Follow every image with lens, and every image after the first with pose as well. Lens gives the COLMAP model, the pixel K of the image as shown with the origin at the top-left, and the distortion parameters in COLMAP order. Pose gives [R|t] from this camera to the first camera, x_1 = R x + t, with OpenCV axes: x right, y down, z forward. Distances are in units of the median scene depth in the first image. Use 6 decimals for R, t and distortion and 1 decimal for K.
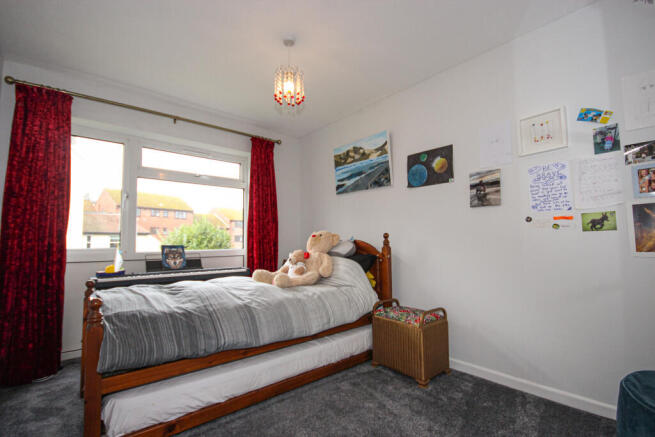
lens RADIAL K [[292.0, 0, 327.5], [0, 292.0, 218.5], [0, 0, 1]] dist [-0.000307, -0.000357]
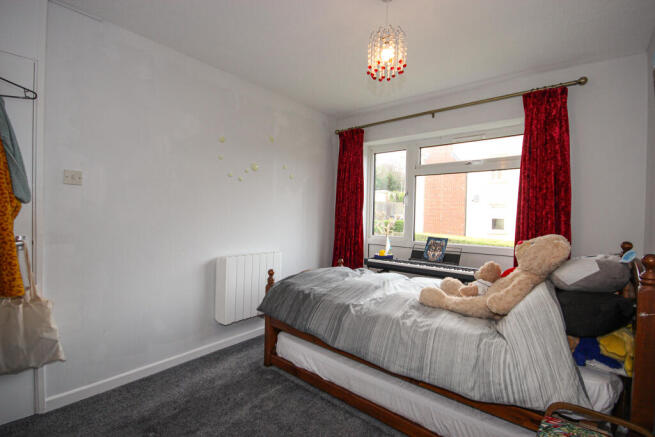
lens RADIAL K [[292.0, 0, 327.5], [0, 292.0, 218.5], [0, 0, 1]] dist [-0.000307, -0.000357]
pose [[0.208153, 0.014512, -0.977989, 0.423566], [0.048680, 0.998497, 0.025178, -0.021647], [0.976884, -0.052849, 0.207134, 0.446576]]
